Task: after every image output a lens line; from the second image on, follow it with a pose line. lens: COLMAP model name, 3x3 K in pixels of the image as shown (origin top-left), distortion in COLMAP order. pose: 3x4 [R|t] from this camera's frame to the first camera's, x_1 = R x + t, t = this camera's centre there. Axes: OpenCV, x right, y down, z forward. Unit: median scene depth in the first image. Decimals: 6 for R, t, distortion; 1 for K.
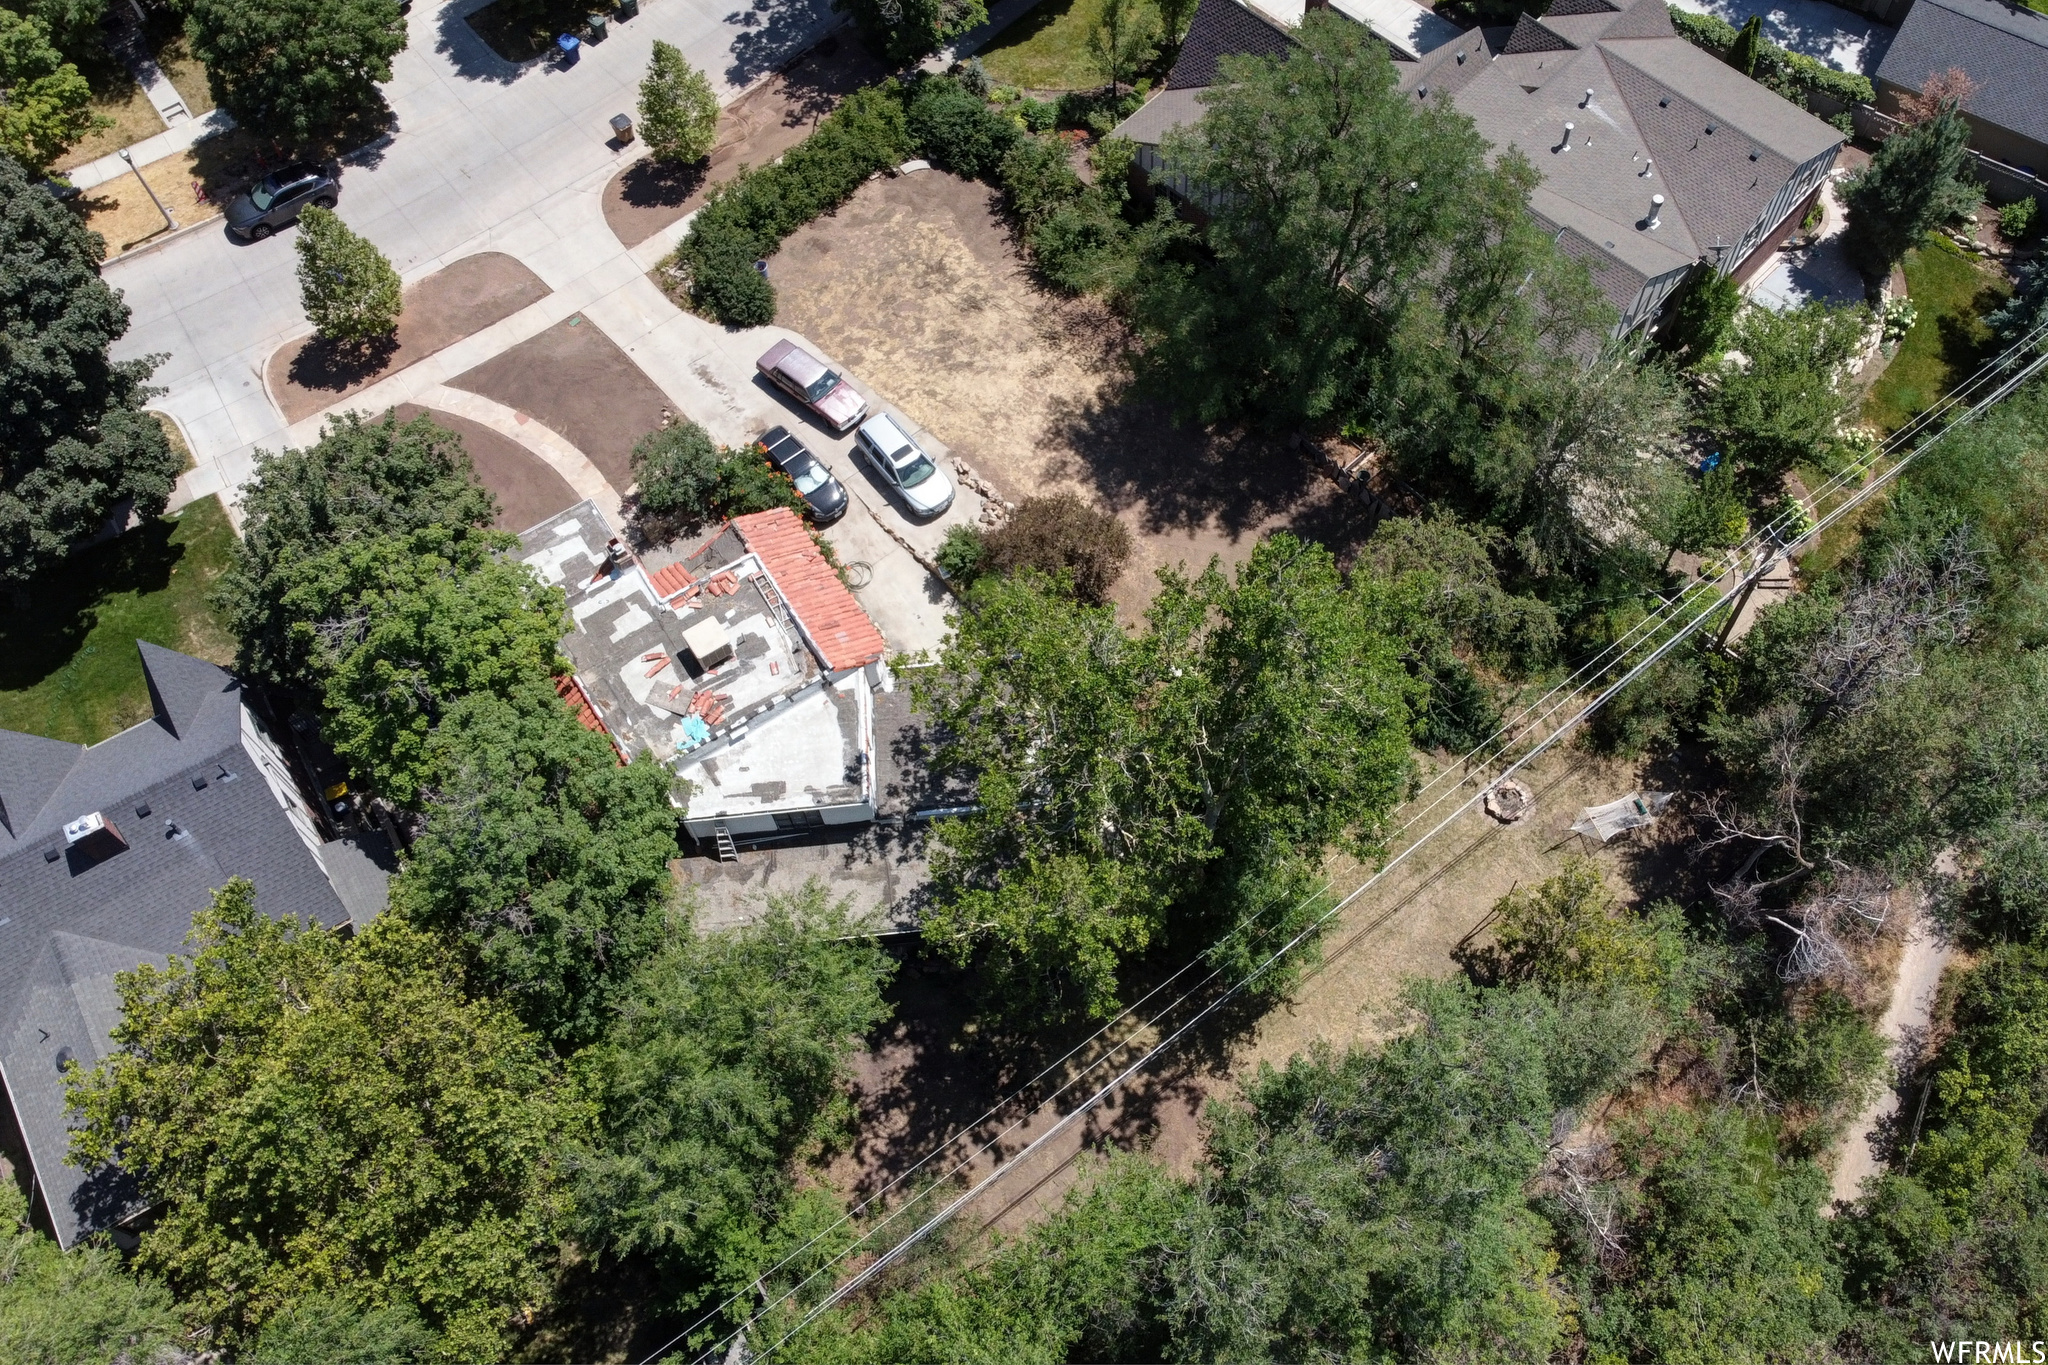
lens RADIAL K [[1802.5, 0, 1149.3], [0, 1802.5, 656.4], [0, 0, 1]] dist [0.014736, -0.031596]
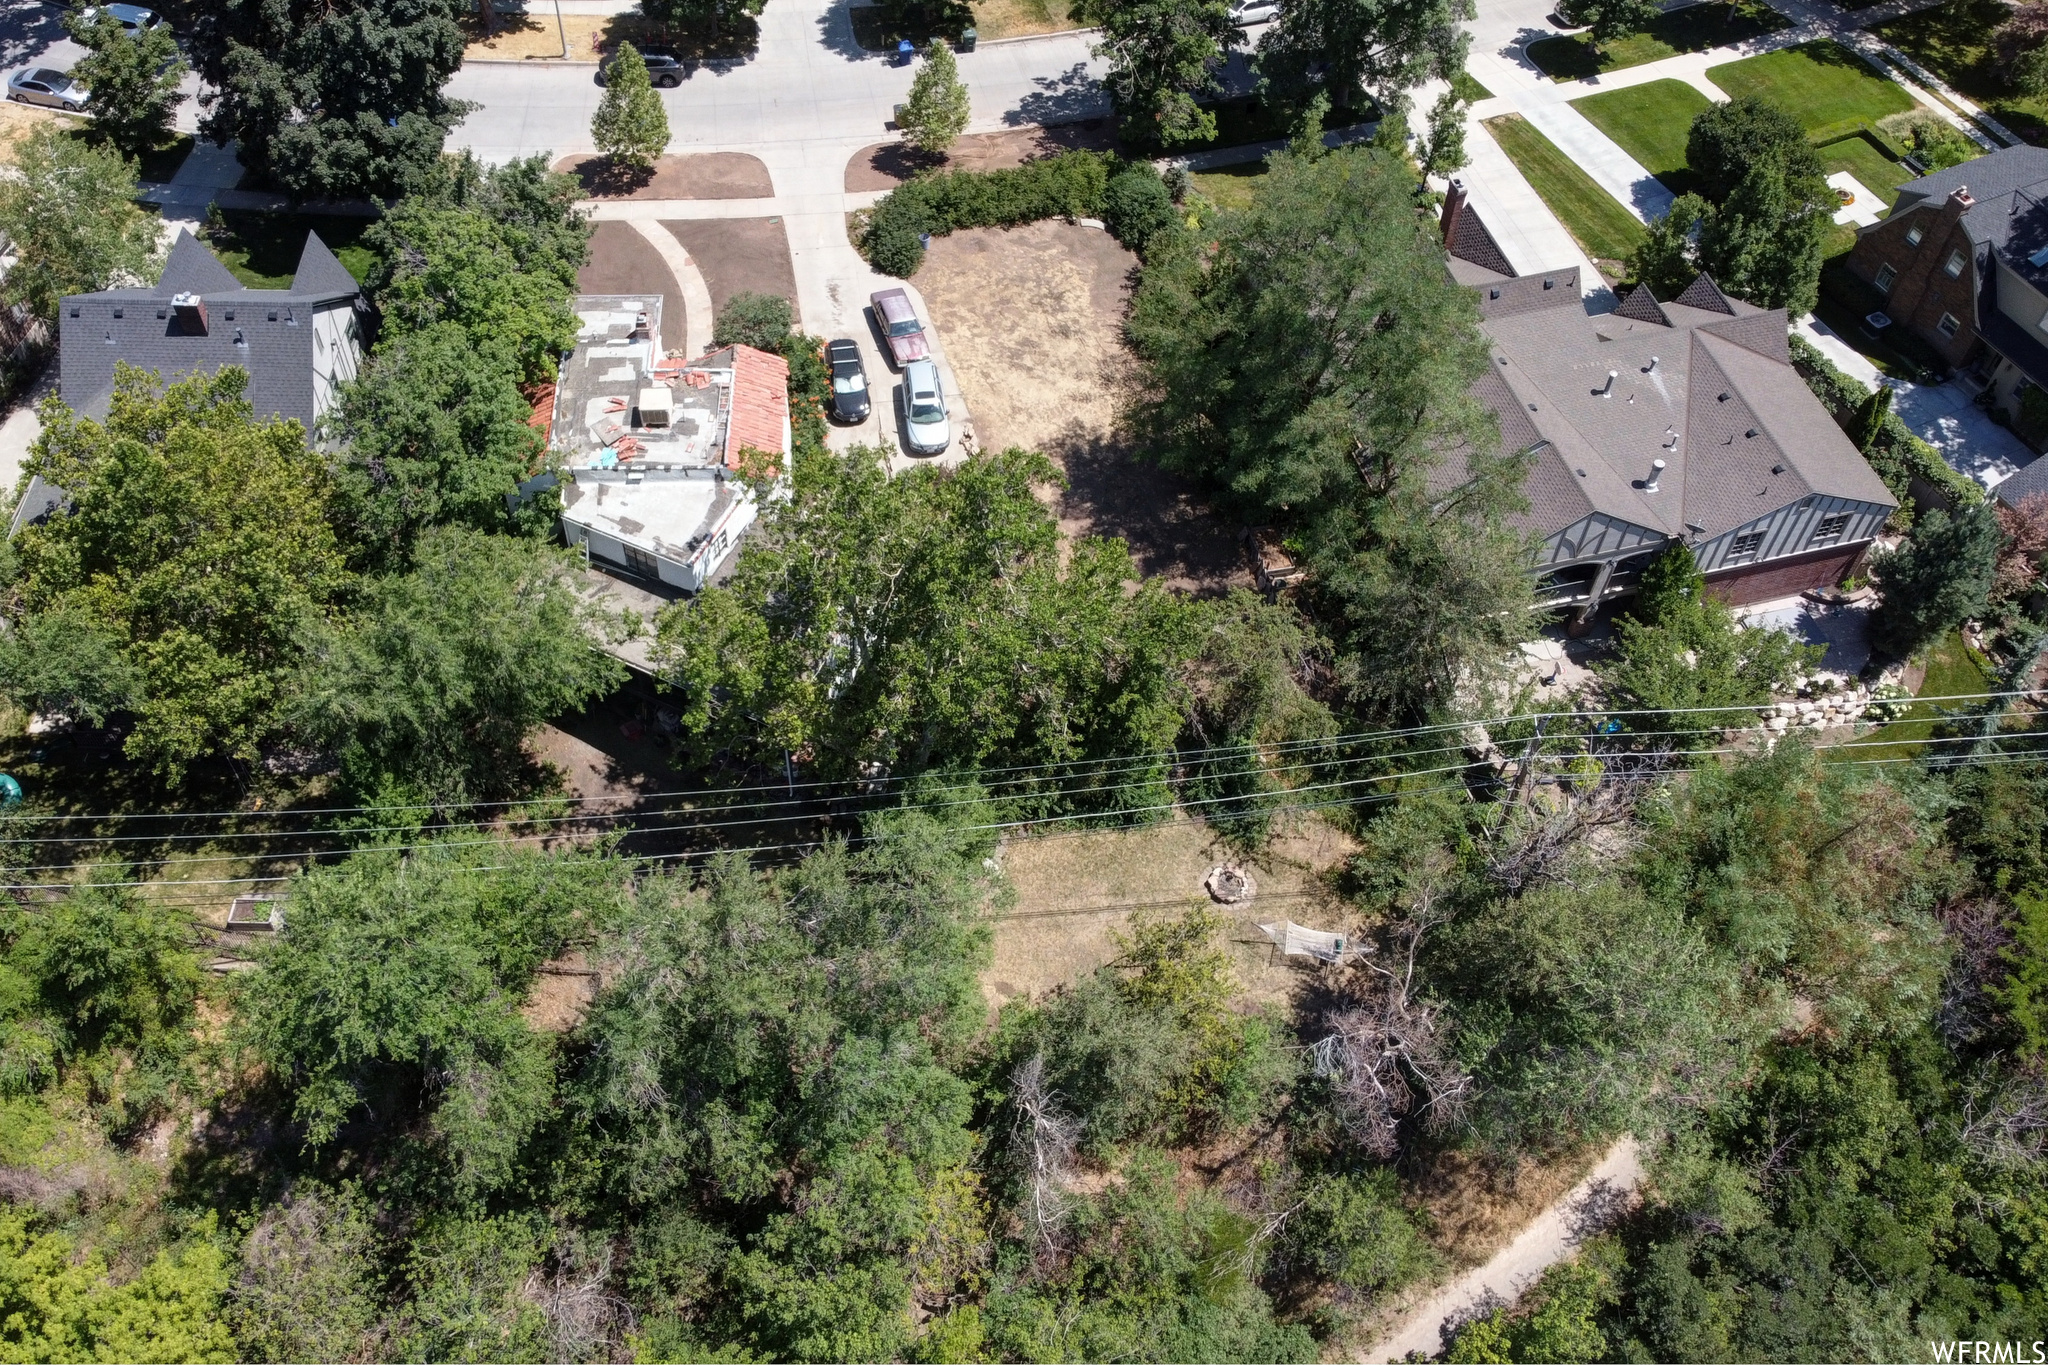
lens RADIAL K [[1802.5, 0, 960.7], [0, 1802.5, 684.0], [0, 0, 1]] dist [0.014736, -0.031596]
pose [[0.837690, 0.431850, -0.334336, 0.356397], [-0.480227, 0.873990, -0.074324, 0.126847], [0.260110, 0.222818, 0.939519, -0.041412]]
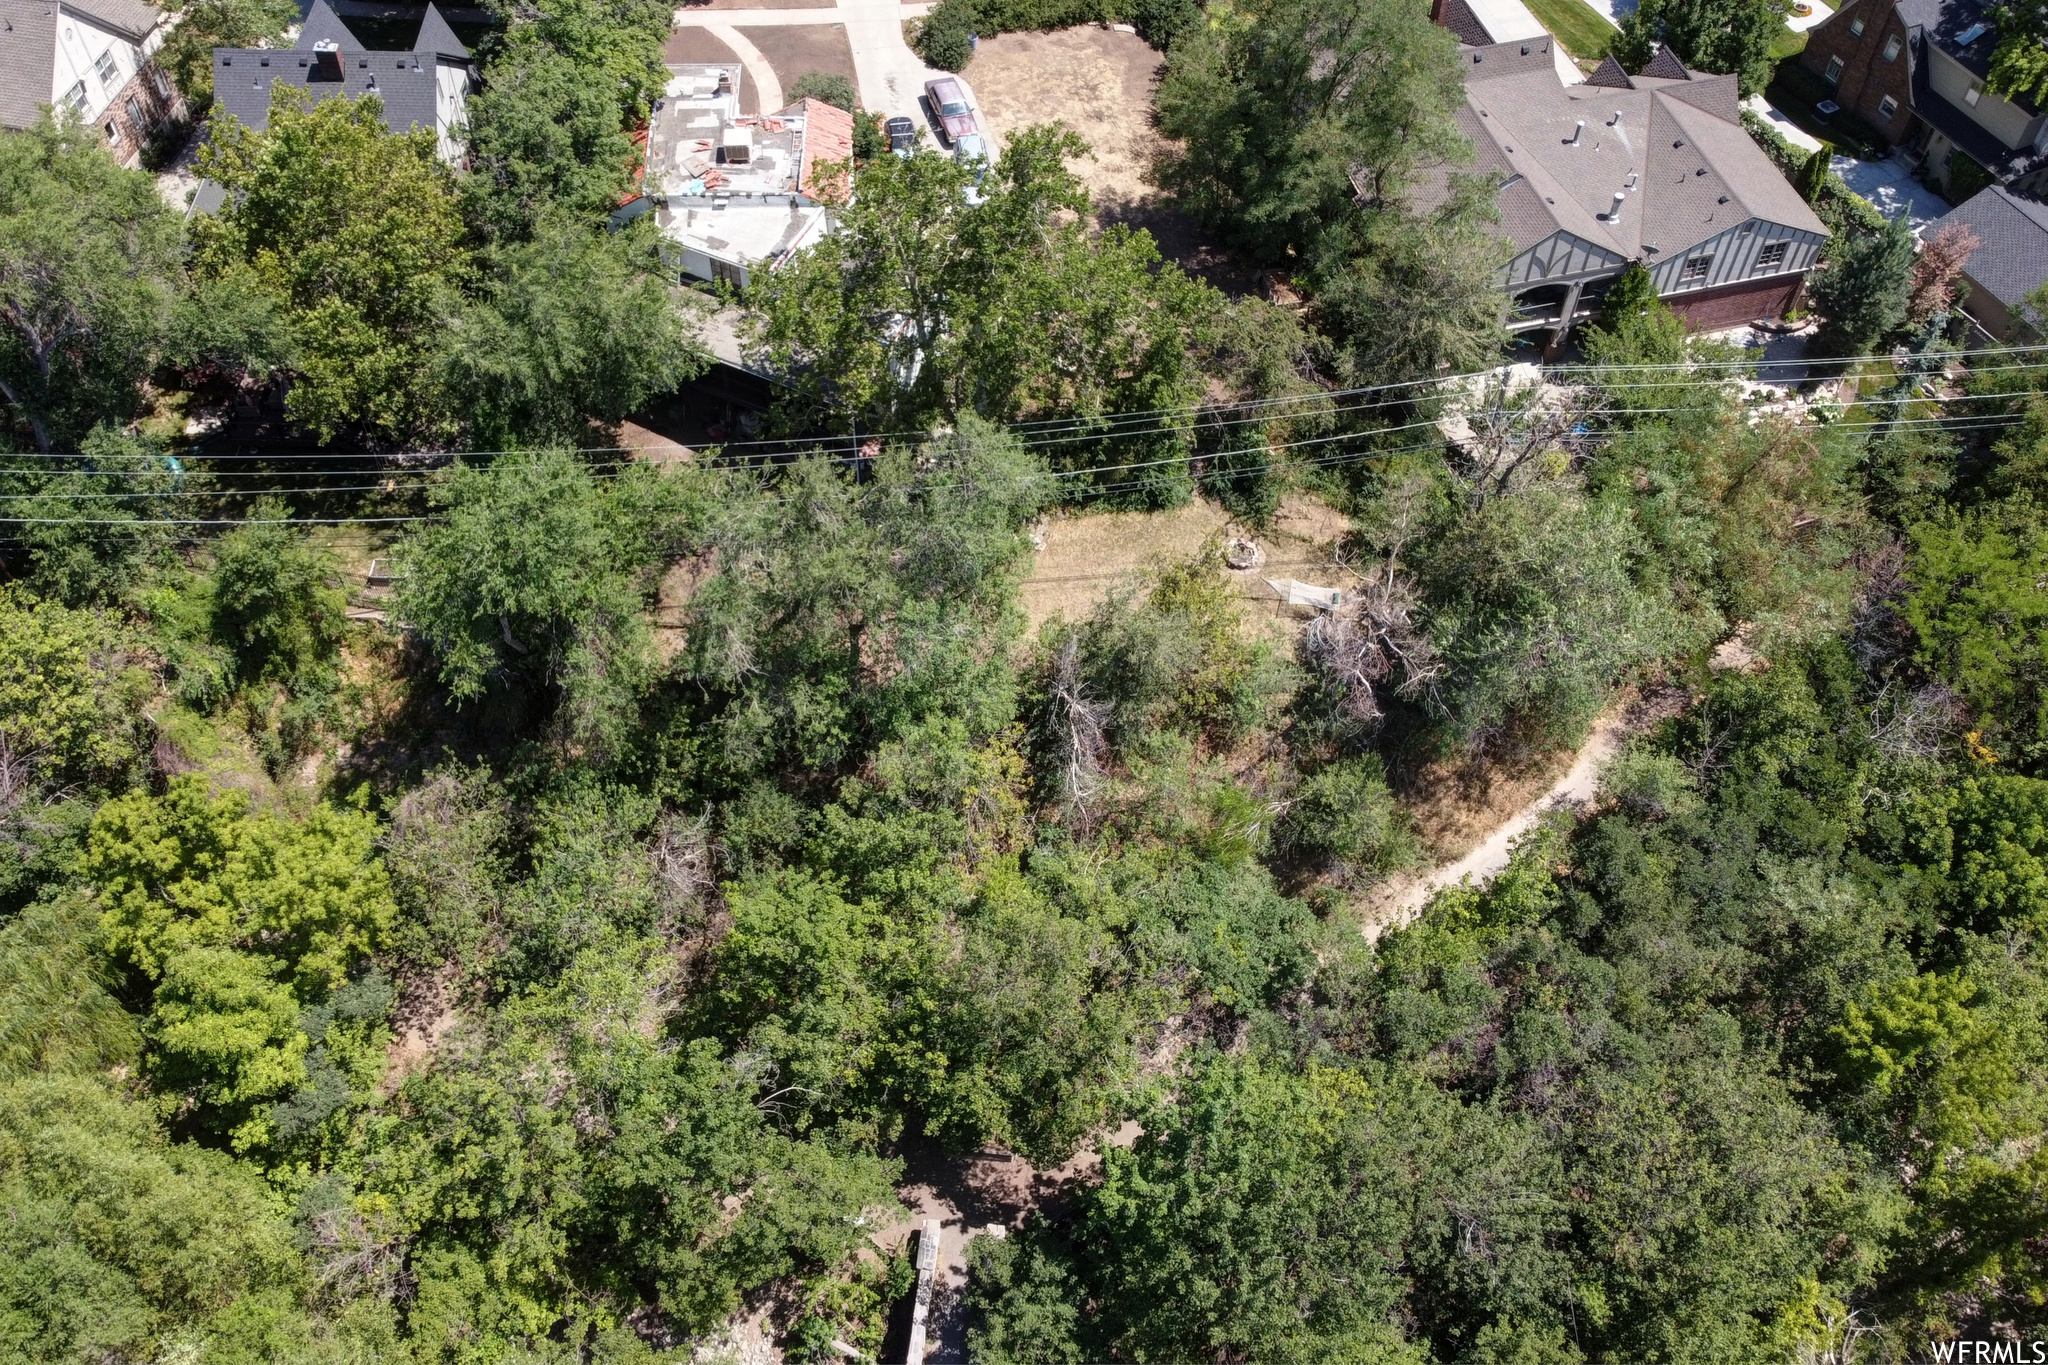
lens RADIAL K [[1802.5, 0, 1013.2], [0, 1802.5, 682.8], [0, 0, 1]] dist [0.014736, -0.031596]
pose [[0.840043, 0.429060, -0.332018, 0.488982], [-0.477548, 0.875203, -0.077244, 0.308876], [0.257441, 0.223443, 0.940105, -0.133283]]
